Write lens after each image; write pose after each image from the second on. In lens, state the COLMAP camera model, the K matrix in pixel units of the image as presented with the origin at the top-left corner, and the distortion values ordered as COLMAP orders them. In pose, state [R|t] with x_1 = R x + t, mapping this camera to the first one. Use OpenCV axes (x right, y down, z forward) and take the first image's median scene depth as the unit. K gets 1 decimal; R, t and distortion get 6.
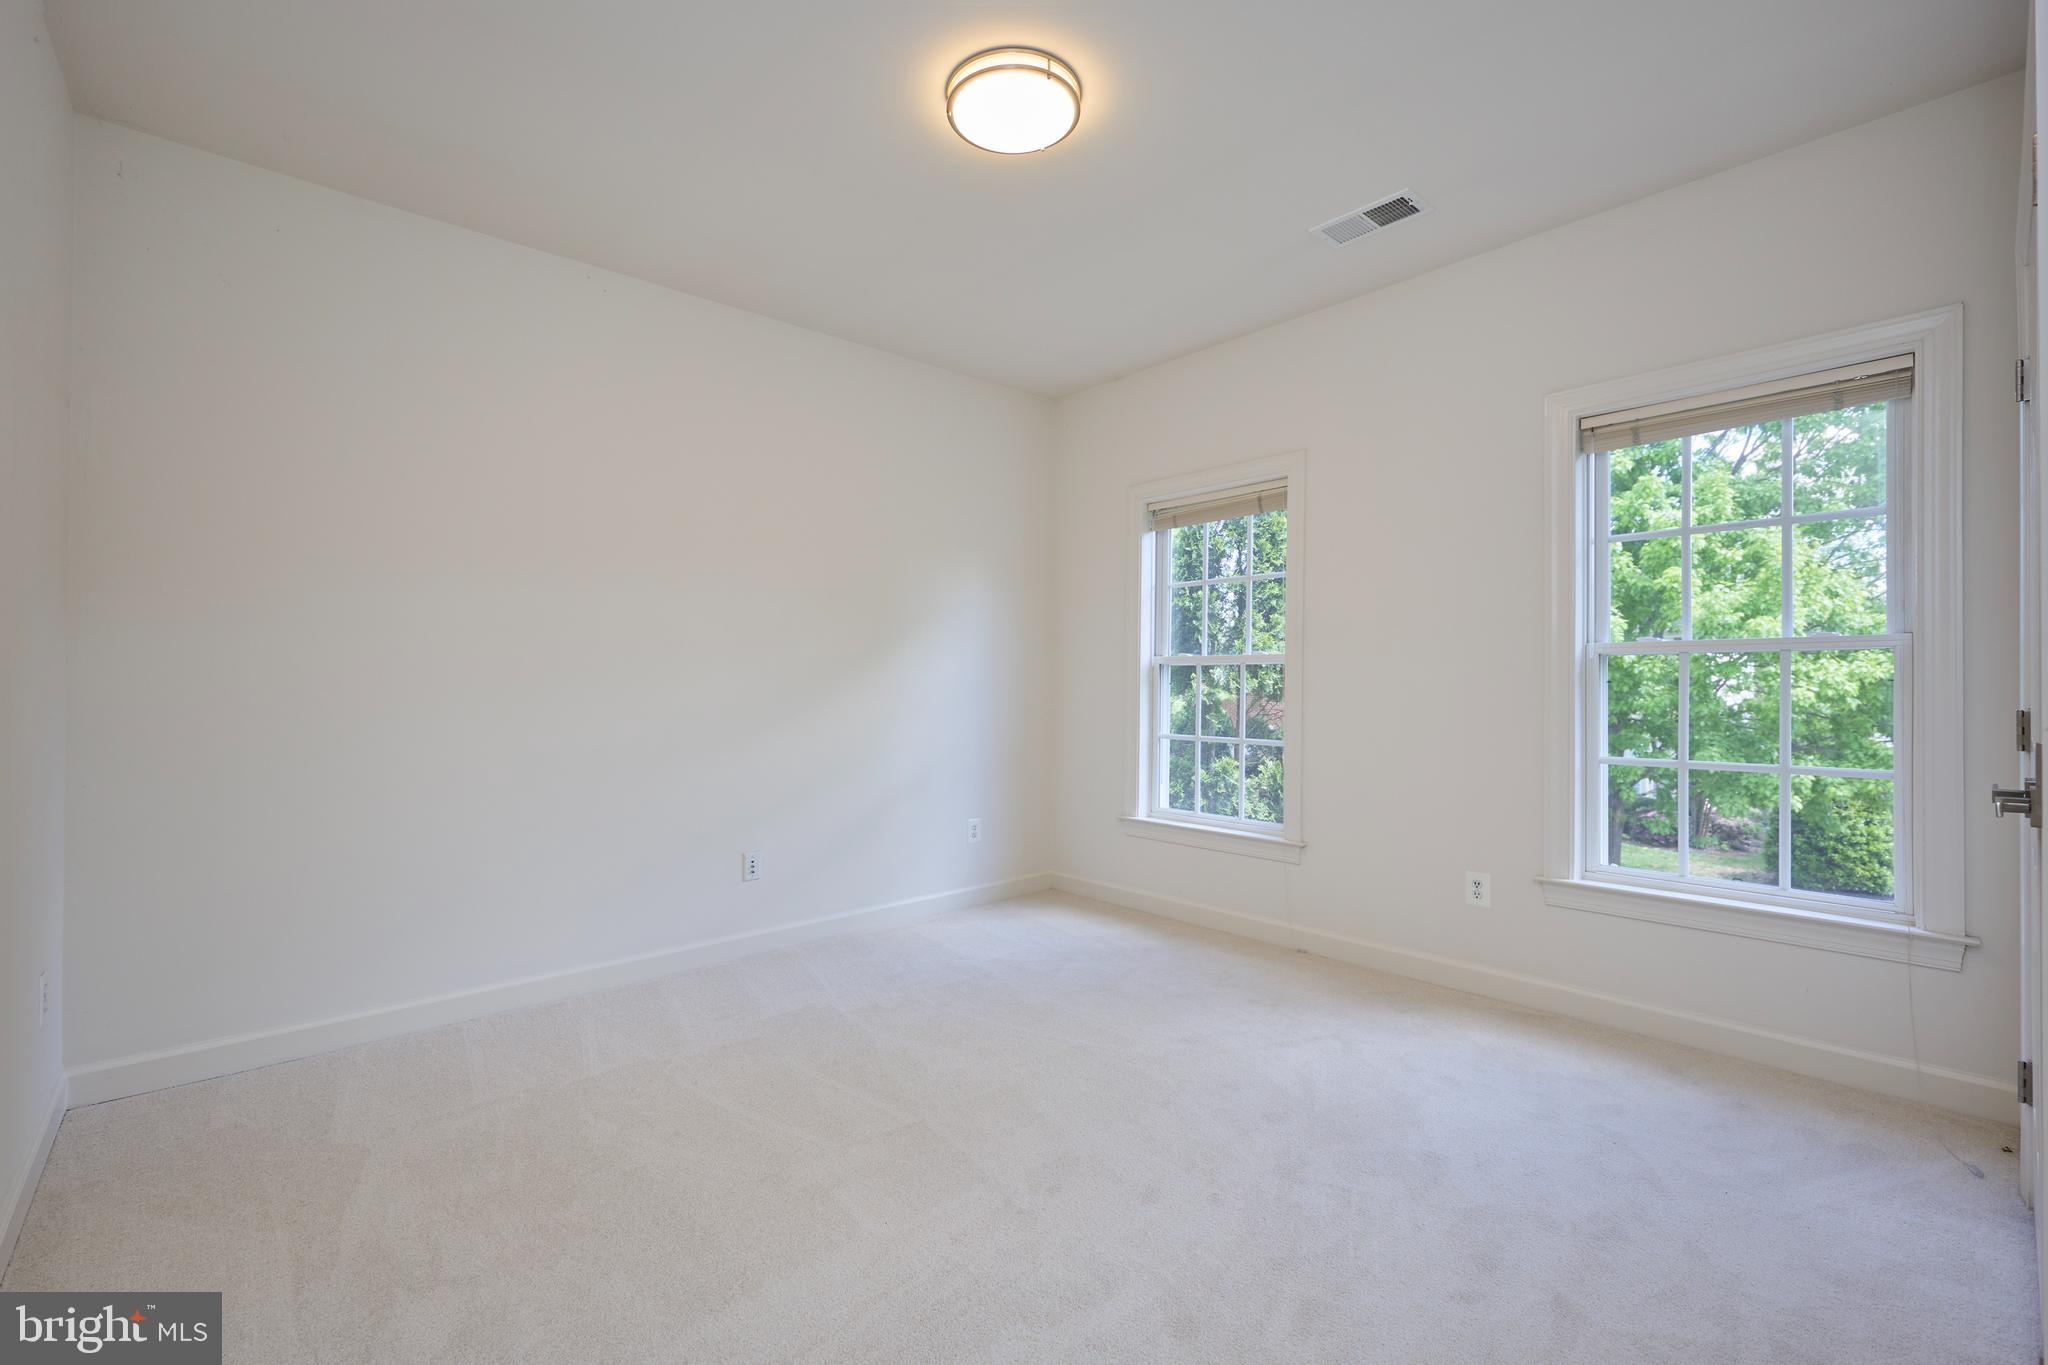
lens RADIAL K [[802.4, 0, 1024.0], [0, 802.4, 682.5], [0, 0, 1]] dist [-0.000298, 0.000015]
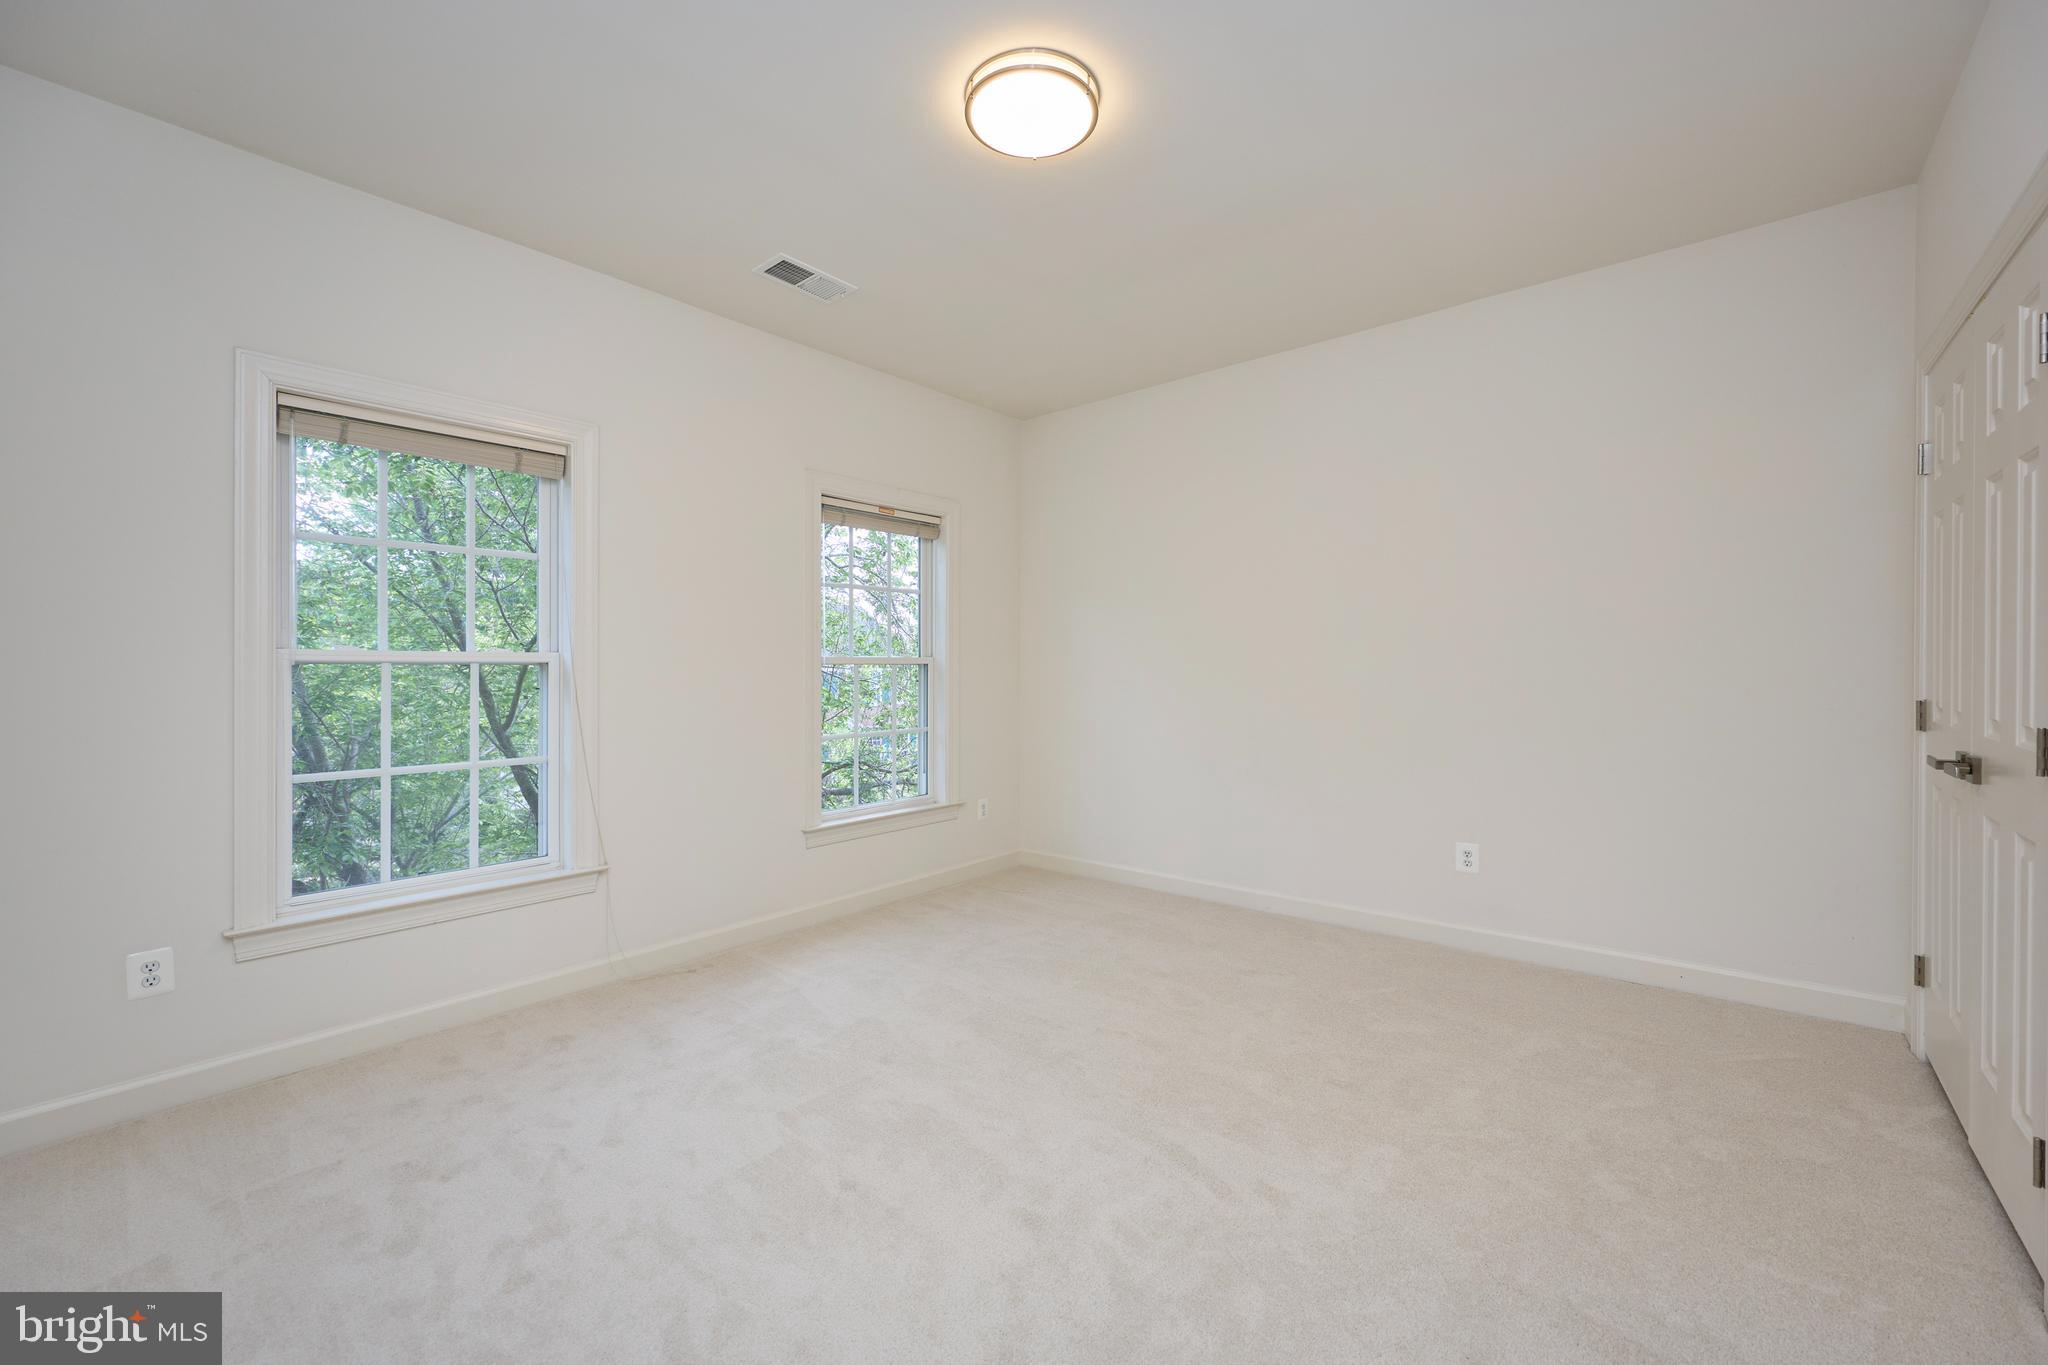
lens RADIAL K [[824.6, 0, 1020.3], [0, 824.6, 674.8], [0, 0, 1]] dist [-0.008709, 0.000759]
pose [[-0.075466, 0.007942, 0.997117, -0.571795], [0.016837, 0.999836, -0.006689, 0.001140], [-0.997006, 0.016284, -0.075587, 0.573674]]
